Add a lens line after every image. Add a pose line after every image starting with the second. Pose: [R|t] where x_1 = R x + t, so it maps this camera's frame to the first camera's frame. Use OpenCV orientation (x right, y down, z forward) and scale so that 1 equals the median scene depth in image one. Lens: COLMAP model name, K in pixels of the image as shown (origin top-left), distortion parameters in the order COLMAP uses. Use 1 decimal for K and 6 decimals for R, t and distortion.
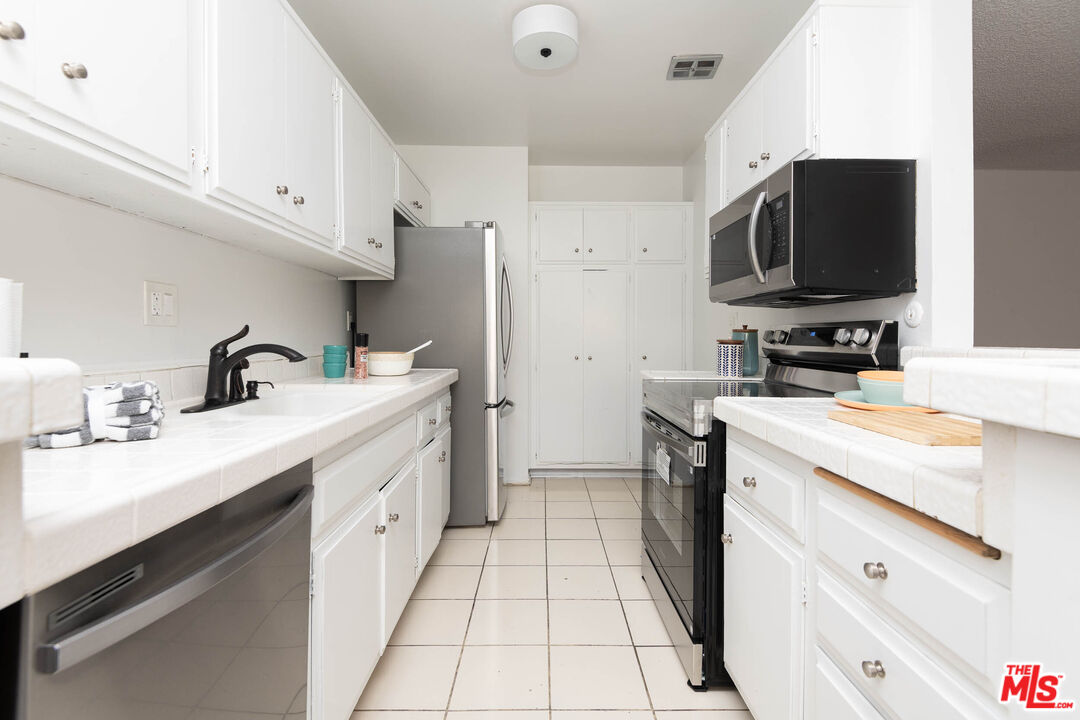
lens RADIAL K [[504.4, 0, 572.4], [0, 504.4, 337.7], [0, 0, 1]] dist [0.000330, -0.000127]
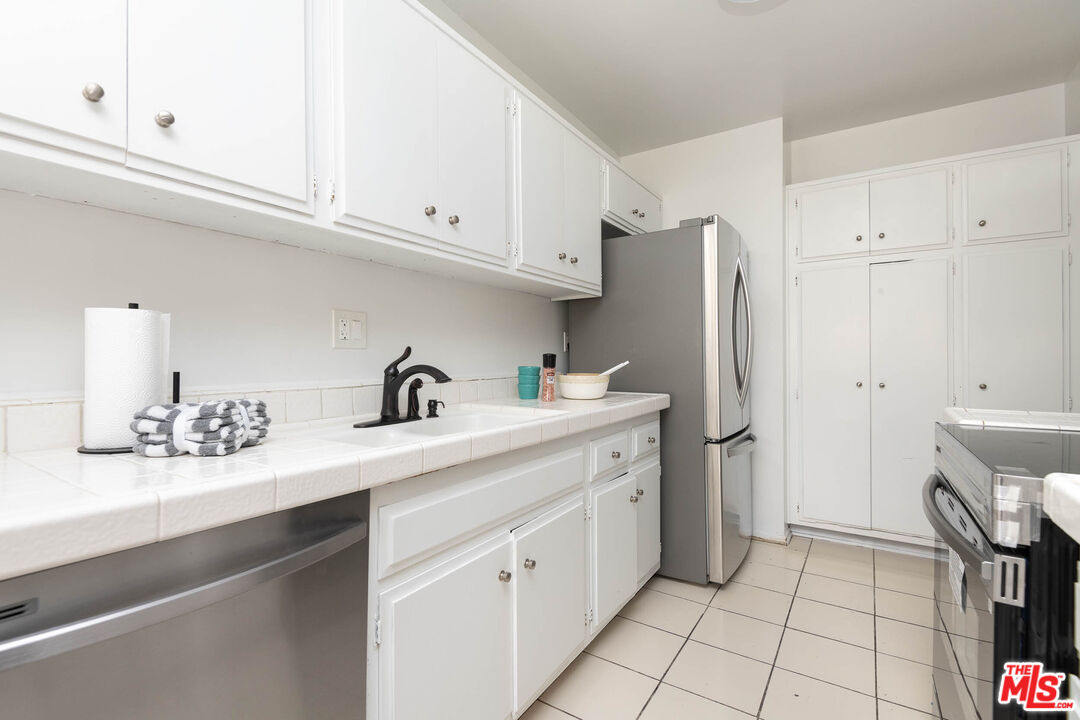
lens RADIAL K [[502.4, 0, 542.1], [0, 502.4, 358.4], [0, 0, 1]] dist [0.032914, -0.021851]
pose [[0.805497, -0.005991, -0.592570, 0.161978], [0.005522, 0.999981, -0.002604, 0.002866], [0.592574, -0.001175, 0.805515, 0.274829]]
